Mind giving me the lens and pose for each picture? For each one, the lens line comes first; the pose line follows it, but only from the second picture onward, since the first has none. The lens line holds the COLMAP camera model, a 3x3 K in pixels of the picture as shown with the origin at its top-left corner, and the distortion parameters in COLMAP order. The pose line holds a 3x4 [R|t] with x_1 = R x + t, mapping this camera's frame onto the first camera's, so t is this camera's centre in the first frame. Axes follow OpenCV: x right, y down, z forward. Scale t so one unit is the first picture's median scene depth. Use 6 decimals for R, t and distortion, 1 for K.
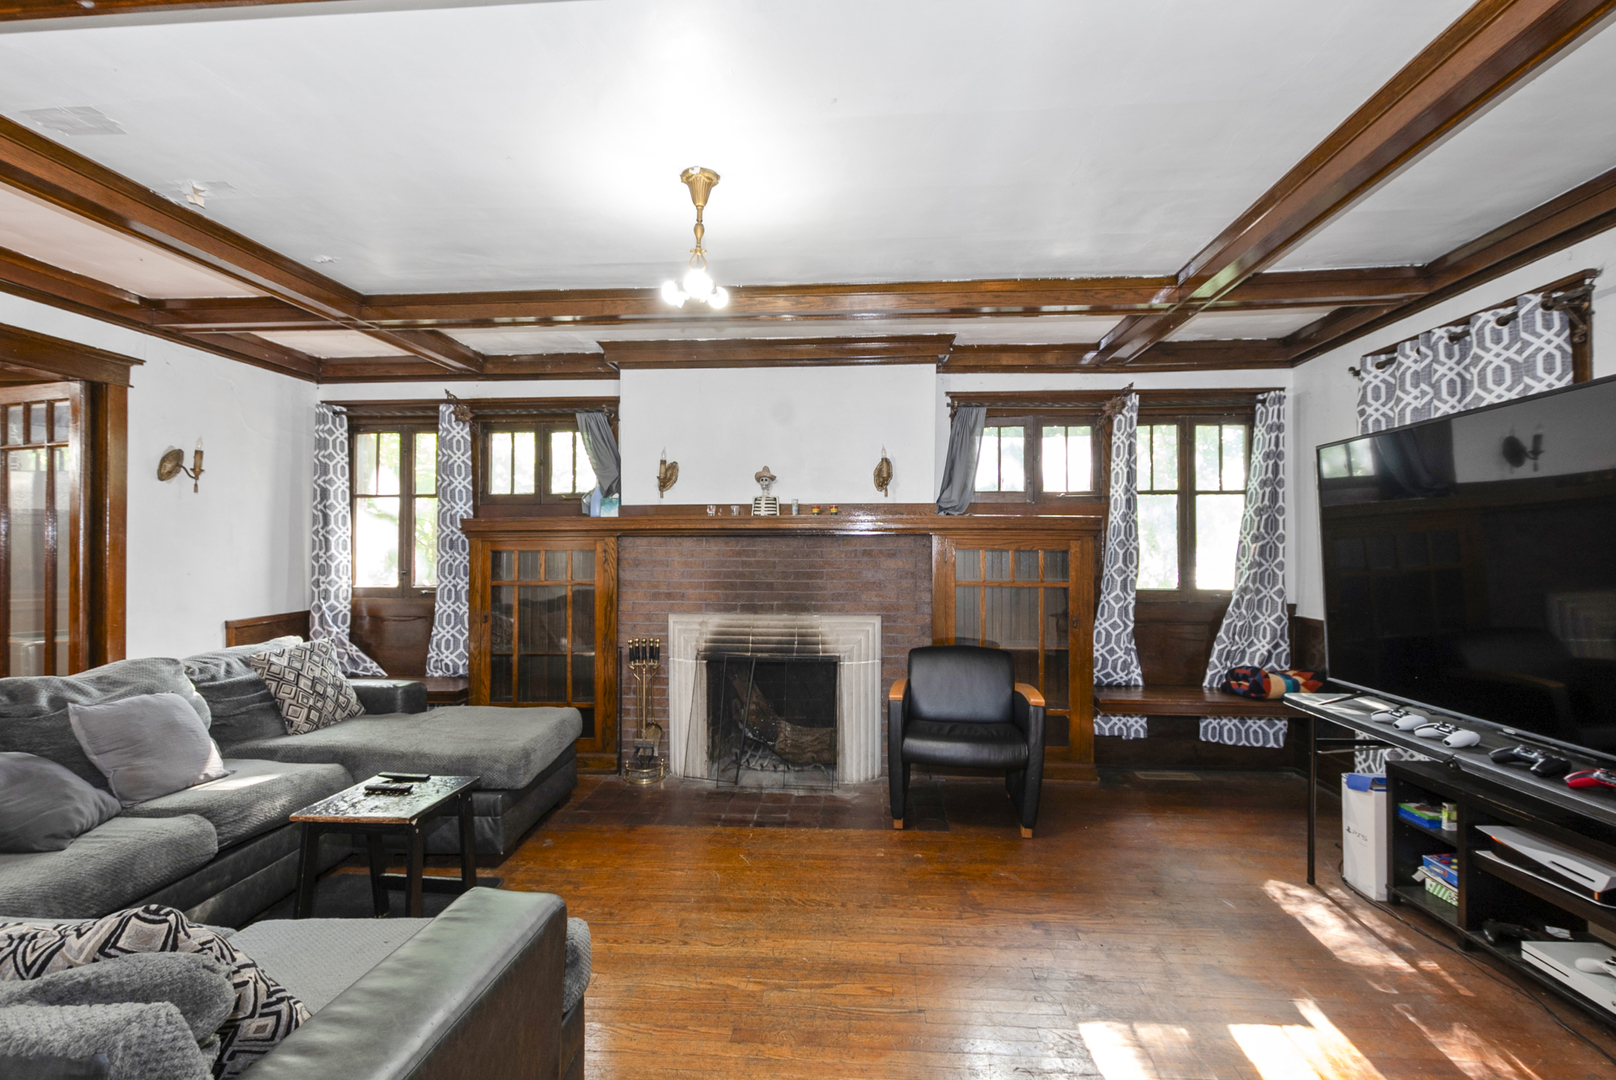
lens RADIAL K [[712.4, 0, 806.0], [0, 712.4, 547.7], [0, 0, 1]] dist [0.001946, -0.000571]
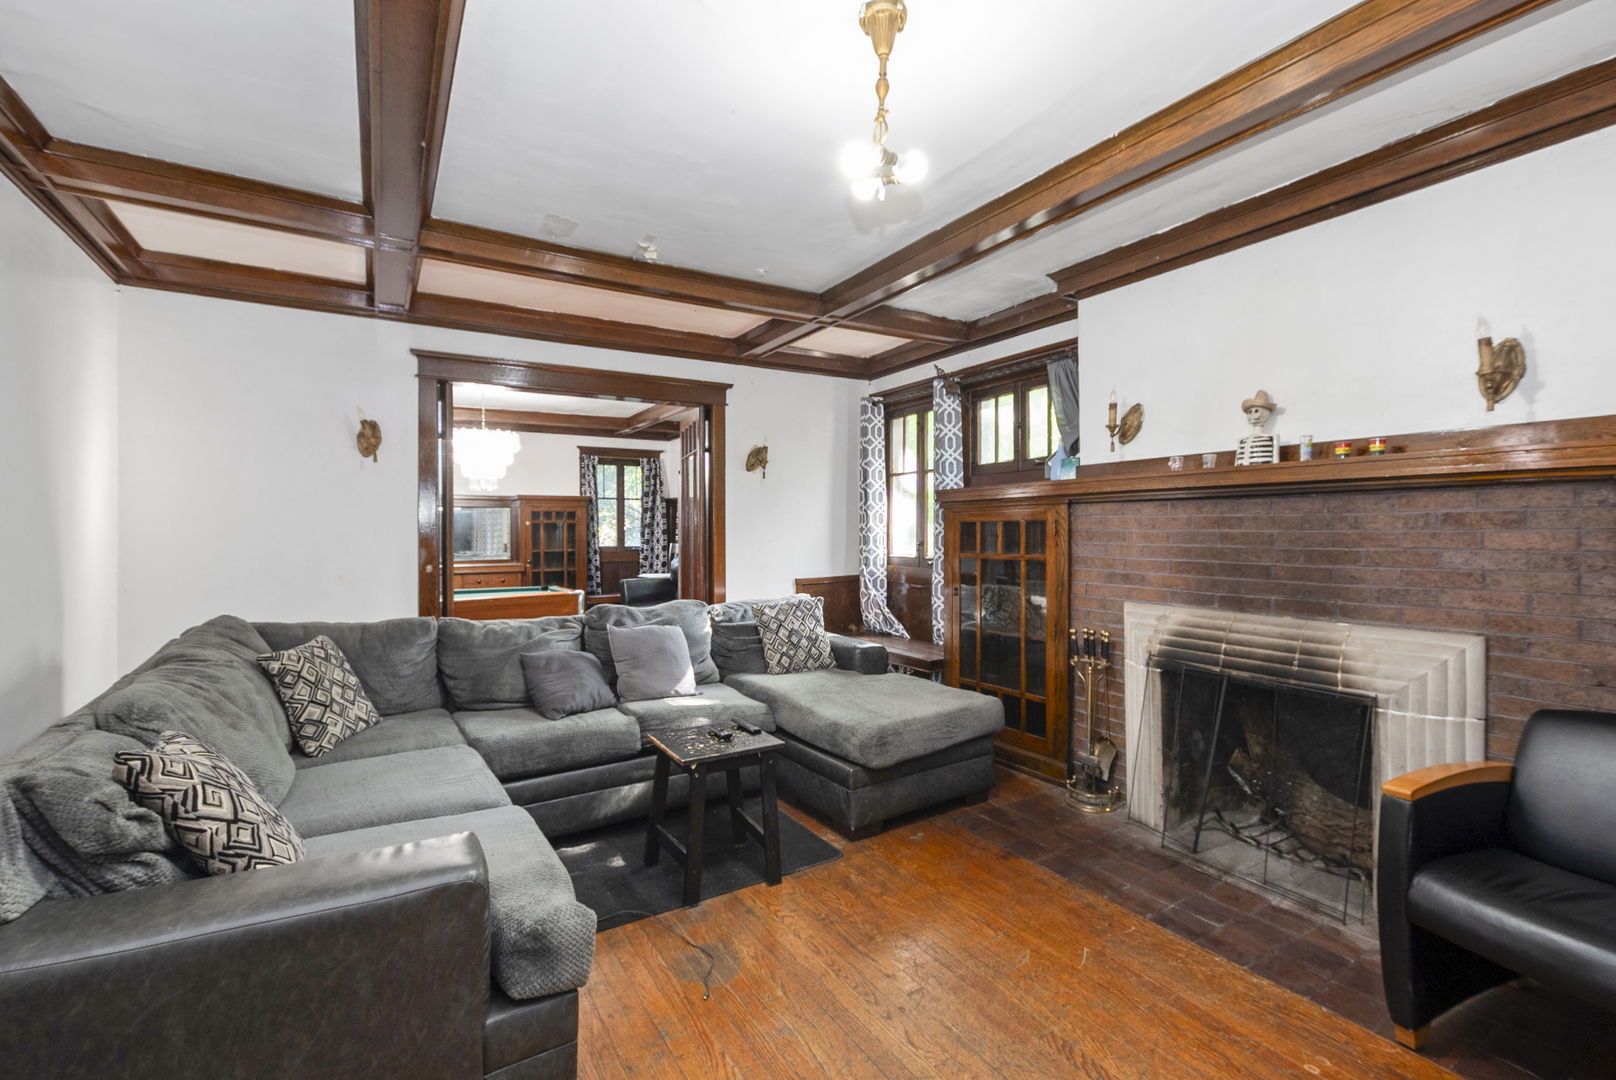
lens RADIAL K [[712.4, 0, 815.8], [0, 712.4, 526.7], [0, 0, 1]] dist [0.001946, -0.000571]
pose [[0.593274, -0.003062, -0.804995, 0.234686], [0.003045, 0.999994, -0.001559, 0.011917], [0.804995, -0.001527, 0.593280, 0.275380]]
